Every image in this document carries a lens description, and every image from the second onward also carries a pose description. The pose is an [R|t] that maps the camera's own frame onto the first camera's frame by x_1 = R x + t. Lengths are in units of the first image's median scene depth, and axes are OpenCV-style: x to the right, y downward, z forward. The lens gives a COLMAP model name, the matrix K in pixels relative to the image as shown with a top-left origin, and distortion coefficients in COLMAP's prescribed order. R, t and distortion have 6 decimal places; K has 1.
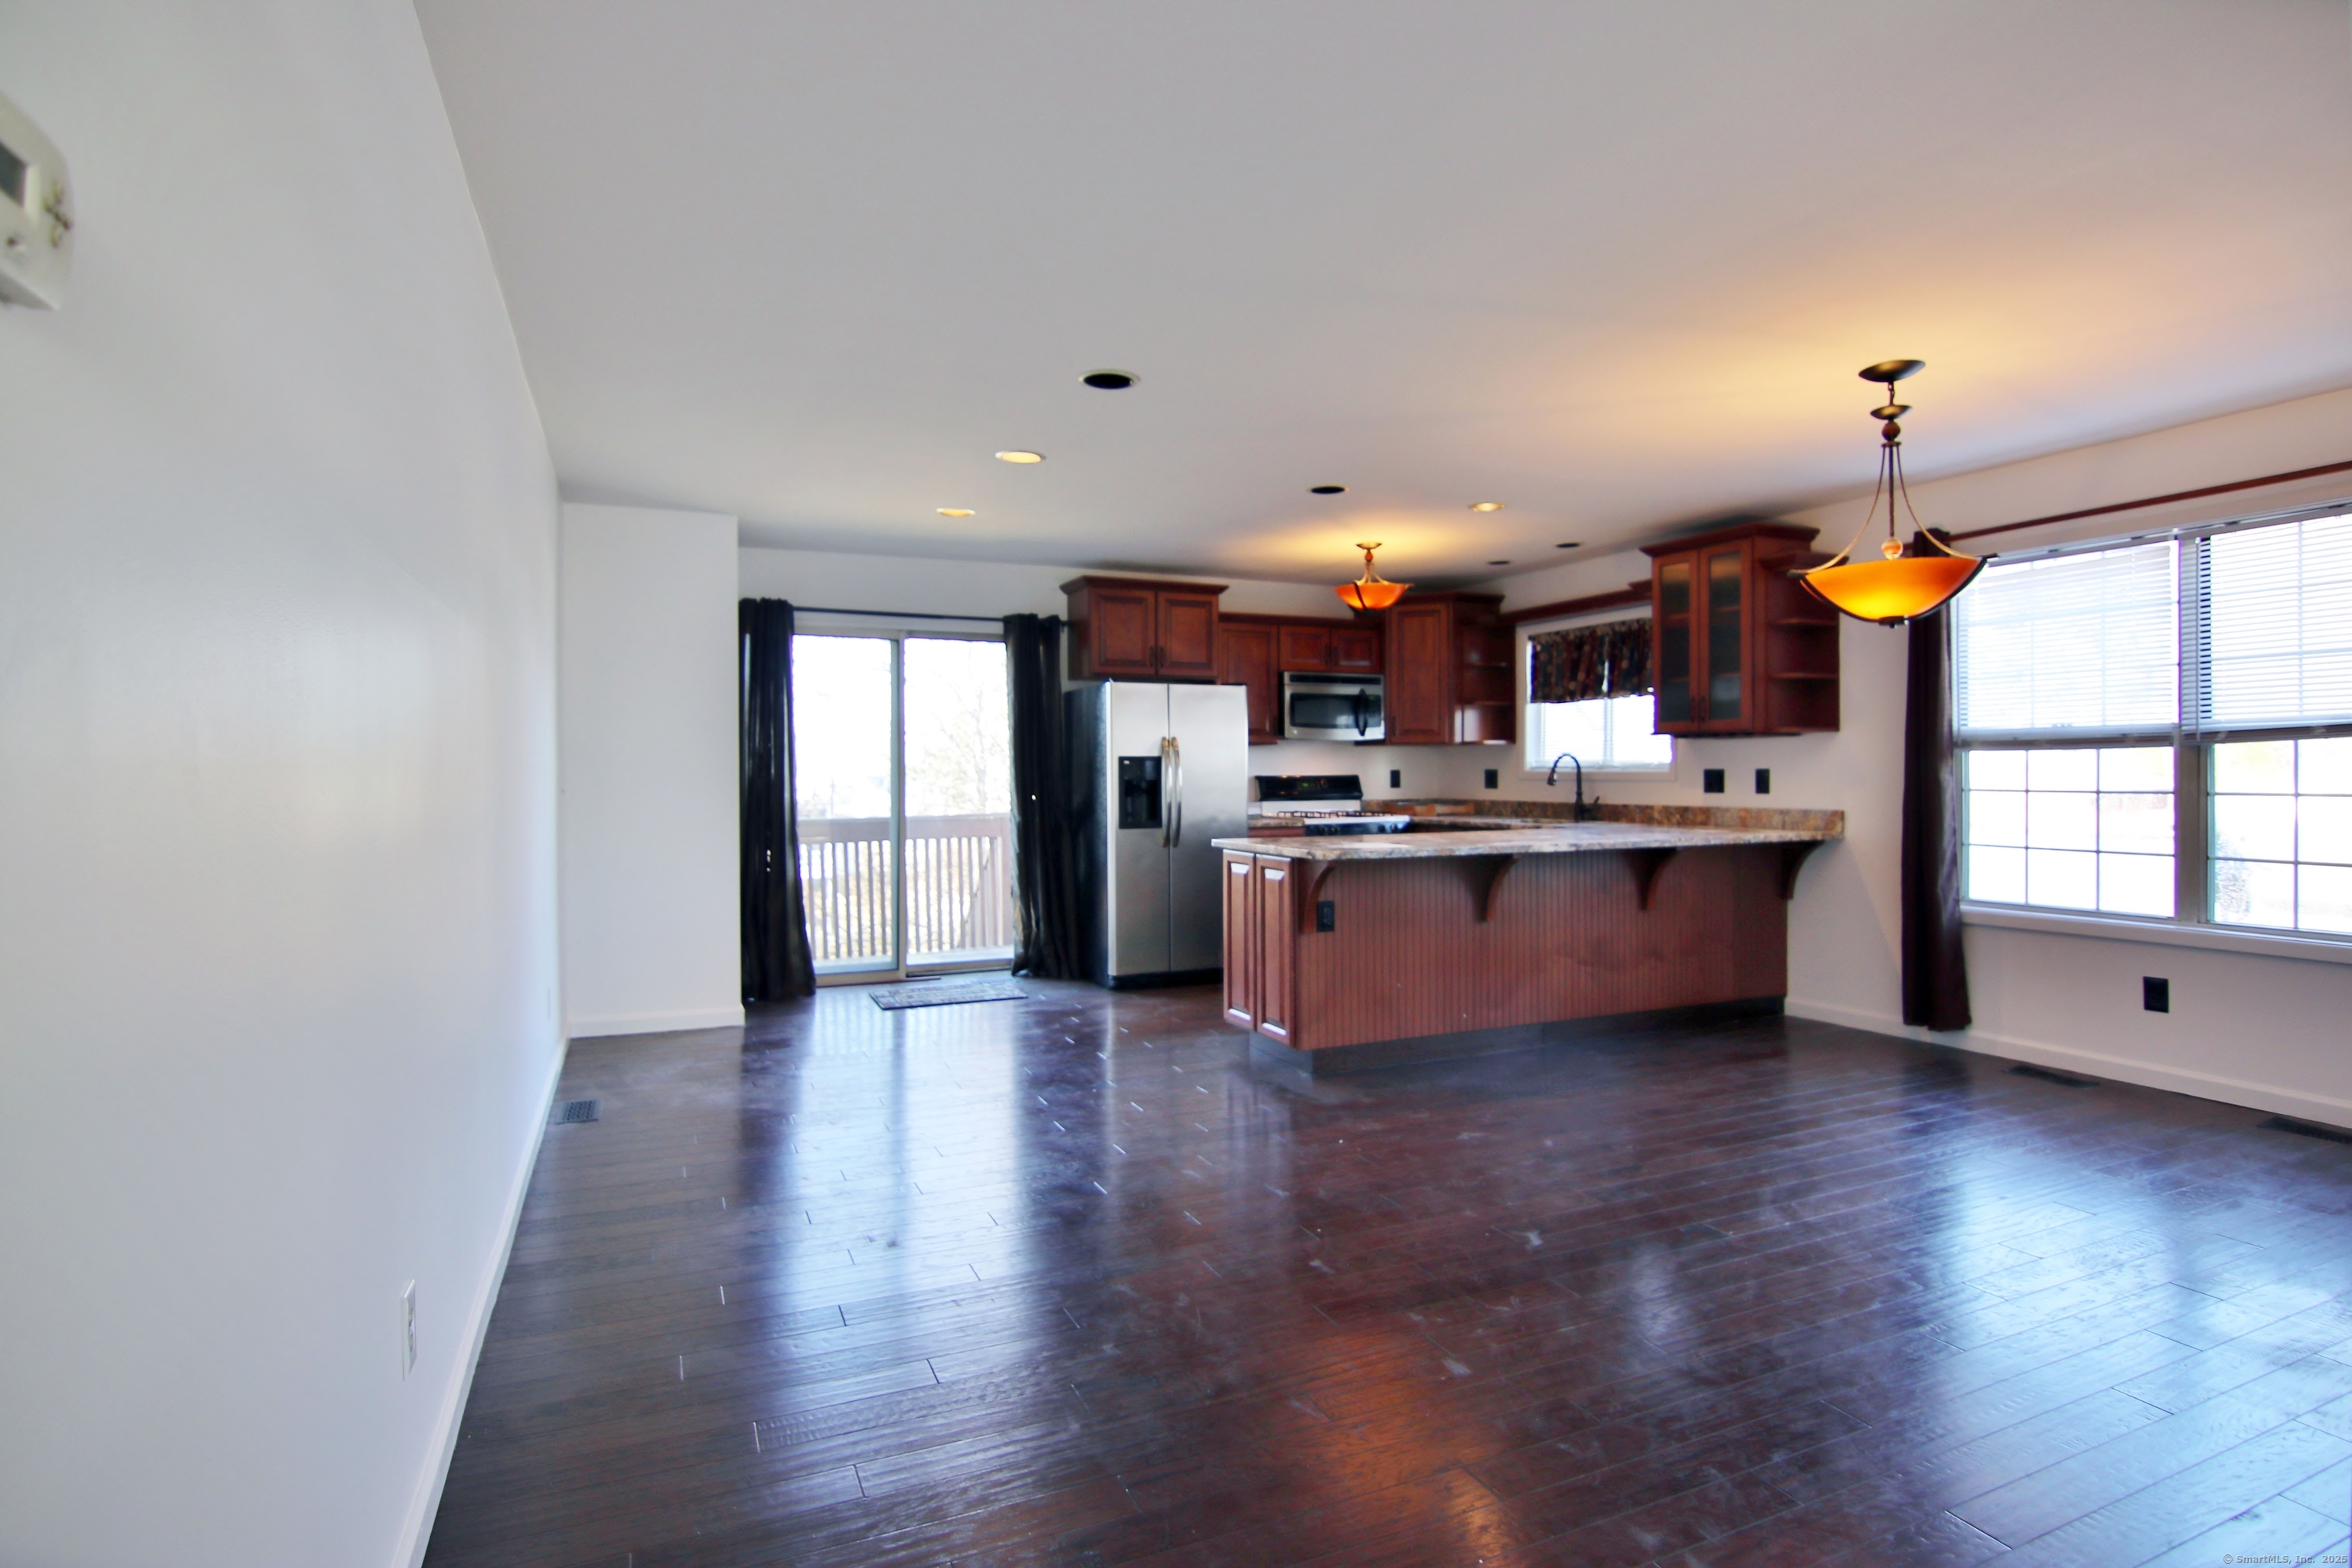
lens RADIAL K [[1198.4, 0, 1176.0], [0, 1198.4, 784.0], [0, 0, 1]] dist [-0.001879, 0.000029]
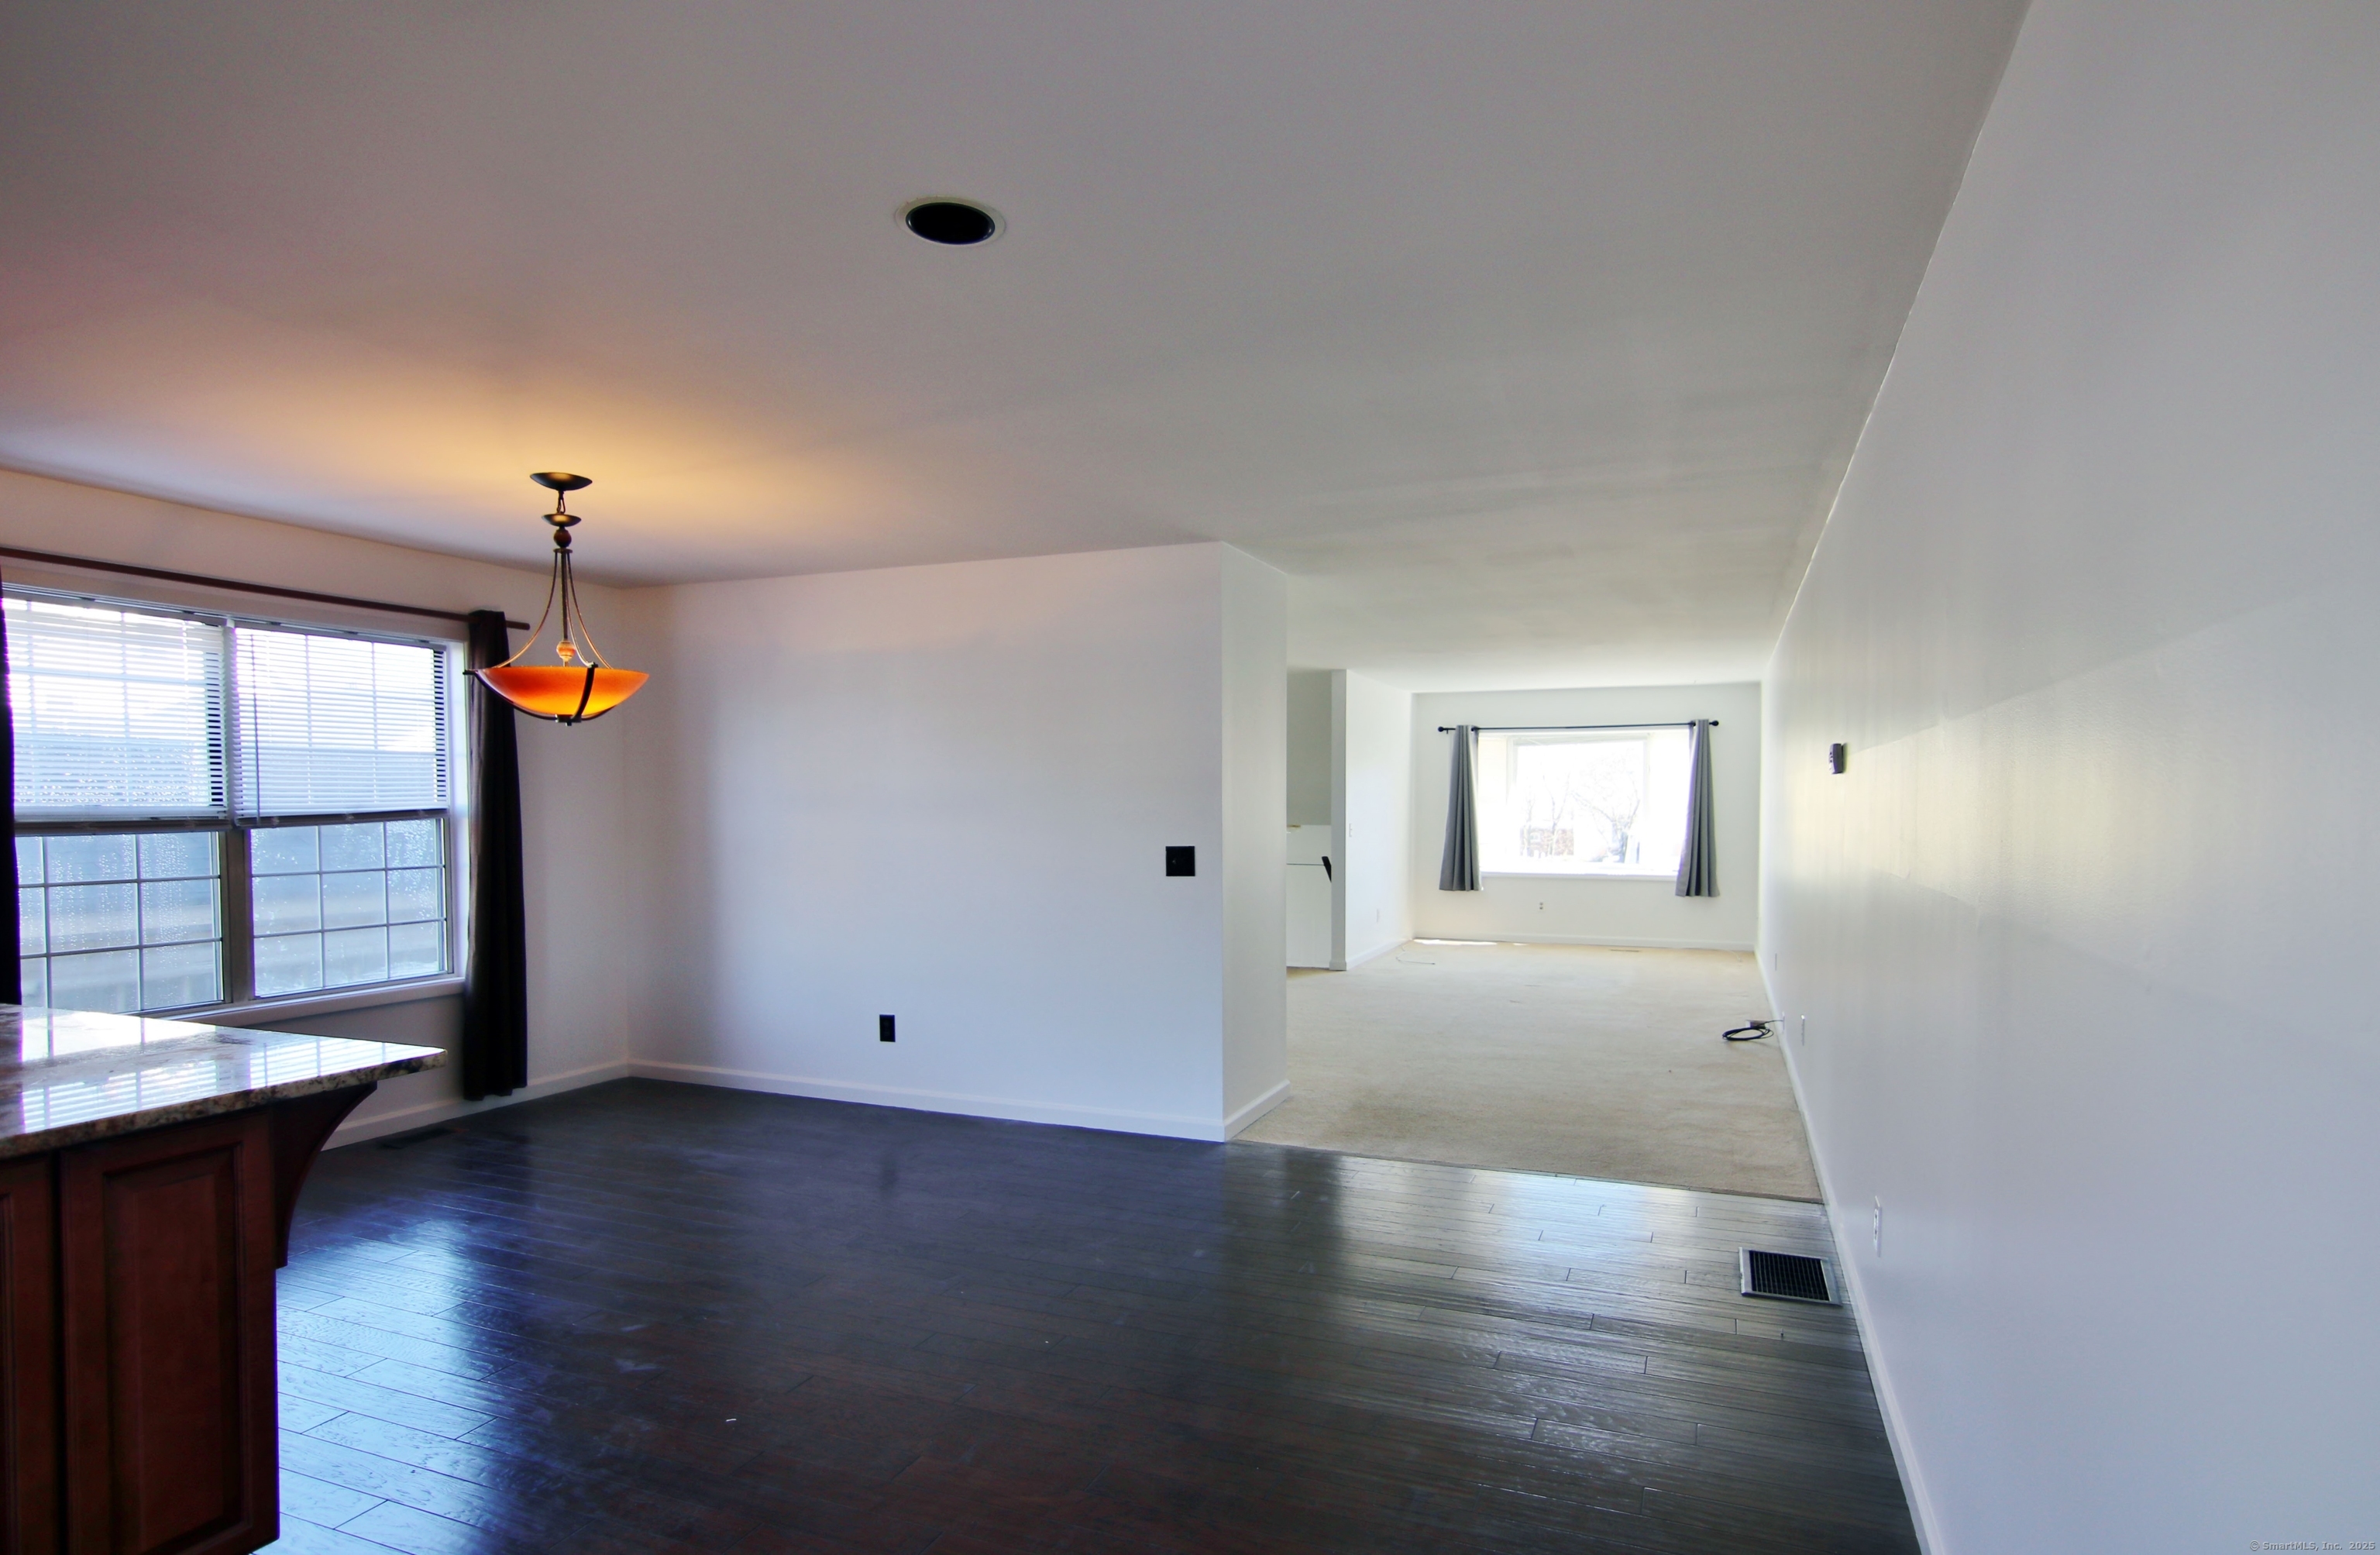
lens RADIAL K [[1267.7, 0, 1192.0], [0, 1267.7, 847.1], [0, 0, 1]] dist [0.001895, 0.001722]
pose [[-0.691876, -0.019633, 0.721749, -0.332805], [0.010182, 0.999266, 0.036942, -0.032593], [-0.721944, 0.032908, -0.691168, 0.766654]]
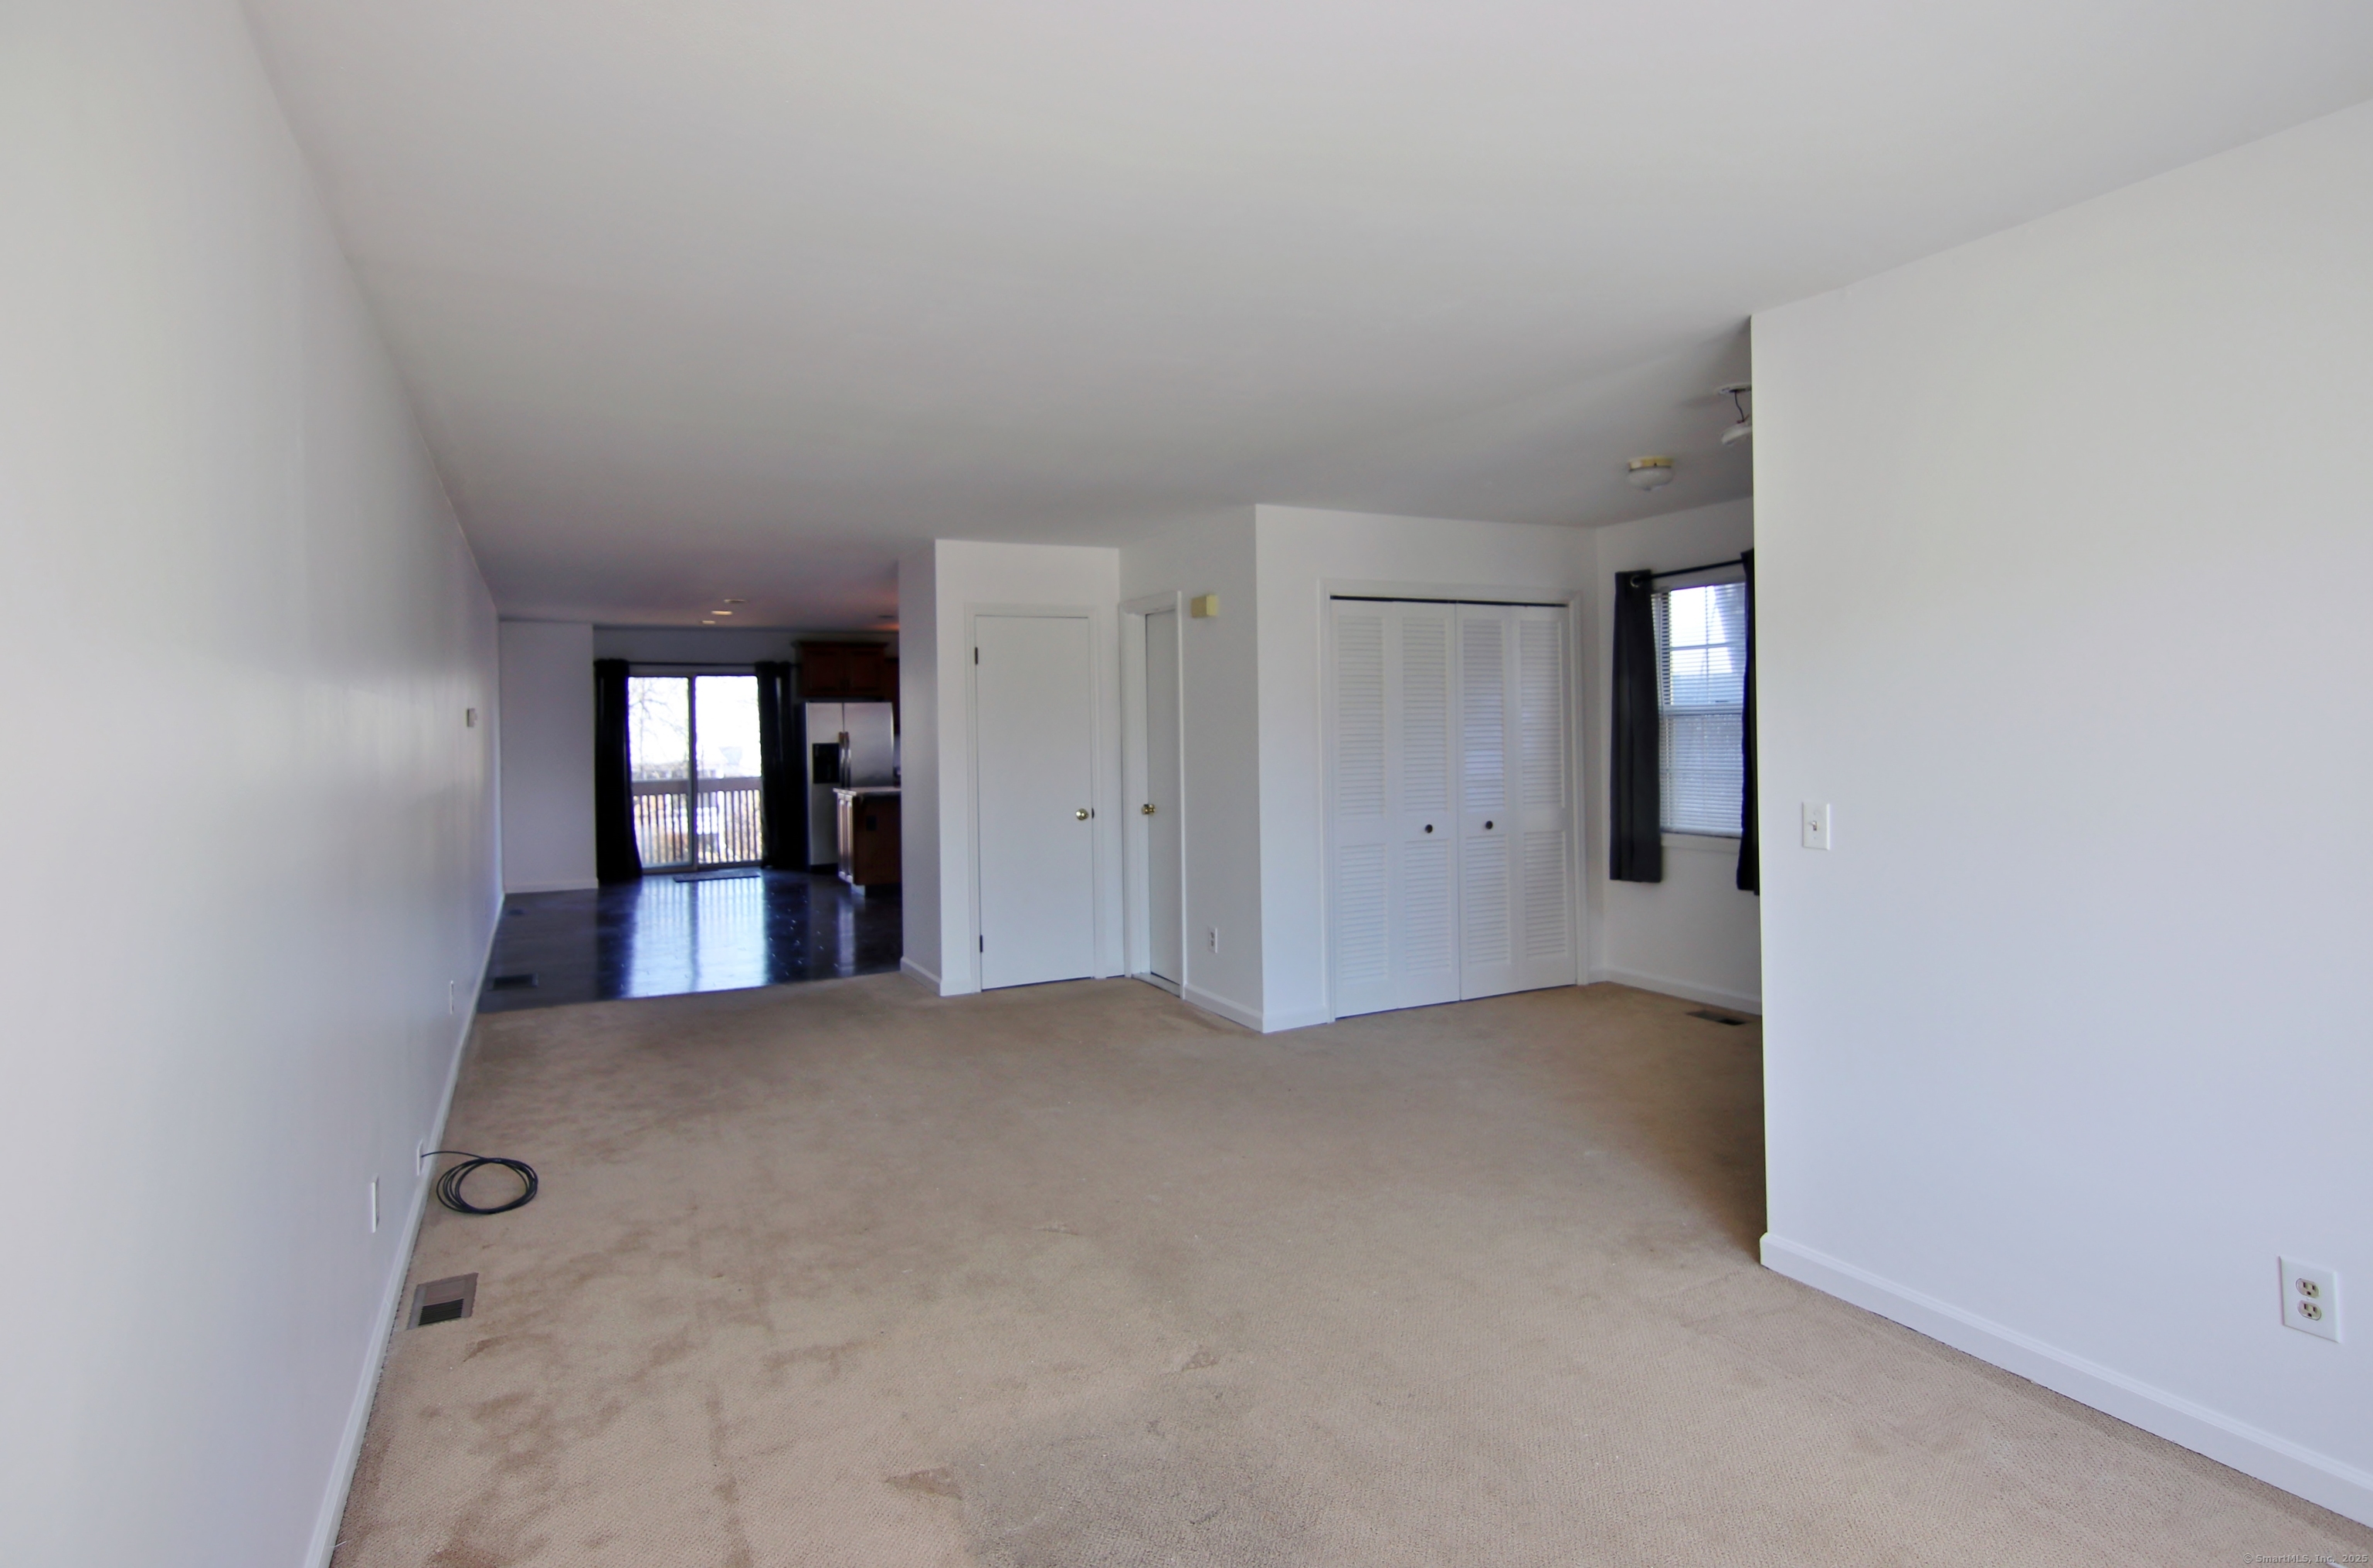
lens RADIAL K [[1274.6, 0, 1193.9], [0, 1274.6, 746.0], [0, 0, 1]] dist [0.000596, -0.011535]
pose [[0.998733, -0.013271, 0.048552, 0.427756], [0.012761, 0.999860, 0.010798, -0.032985], [-0.048688, -0.010165, 0.998762, -0.936012]]
